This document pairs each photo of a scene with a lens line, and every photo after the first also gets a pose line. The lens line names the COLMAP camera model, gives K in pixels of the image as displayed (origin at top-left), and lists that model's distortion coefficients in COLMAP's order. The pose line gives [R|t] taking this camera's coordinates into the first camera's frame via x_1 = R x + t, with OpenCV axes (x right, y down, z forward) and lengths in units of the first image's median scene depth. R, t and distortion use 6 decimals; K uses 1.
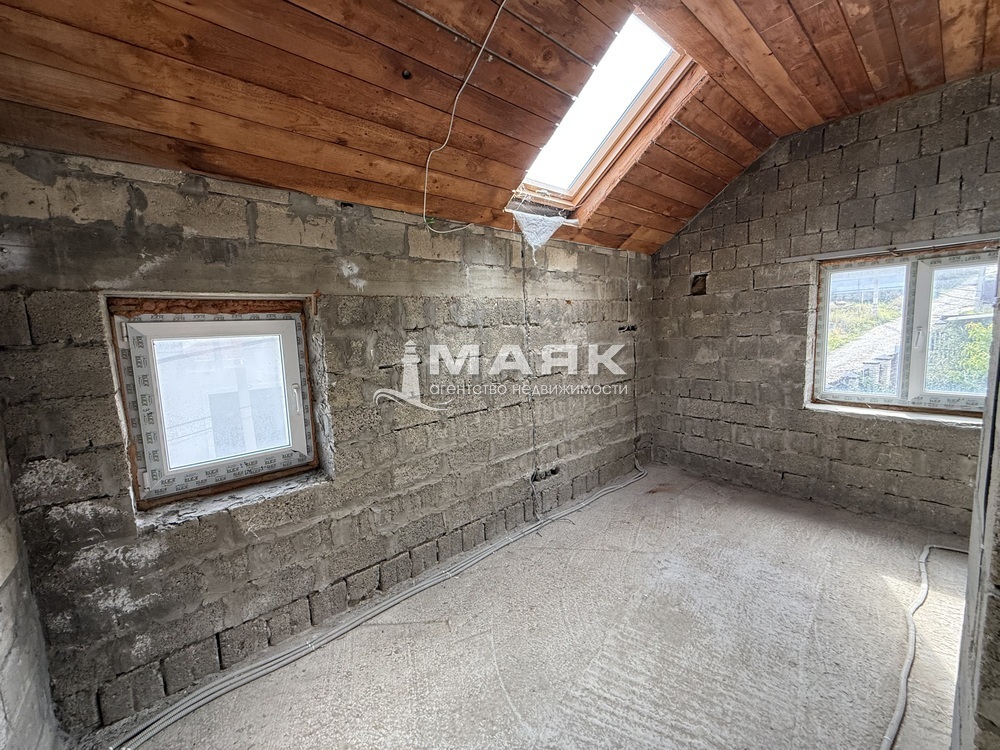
lens RADIAL K [[396.2, 0, 500.3], [0, 396.2, 375.0], [0, 0, 1]] dist [-0.000793, 0.000139]
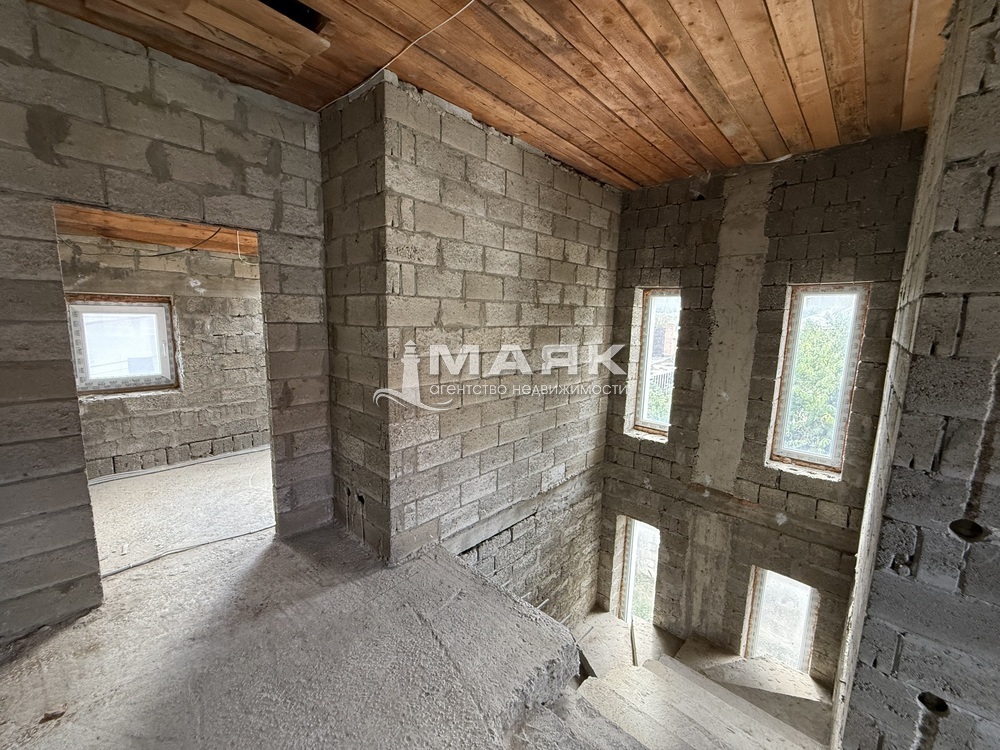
lens RADIAL K [[396.2, 0, 497.9], [0, 396.2, 374.5], [0, 0, 1]] dist [-0.000793, 0.000139]
pose [[0.992849, 0.051806, 0.107551, 0.926728], [-0.055157, 0.998073, 0.028418, 0.043565], [-0.105871, -0.034147, 0.993793, -1.121593]]
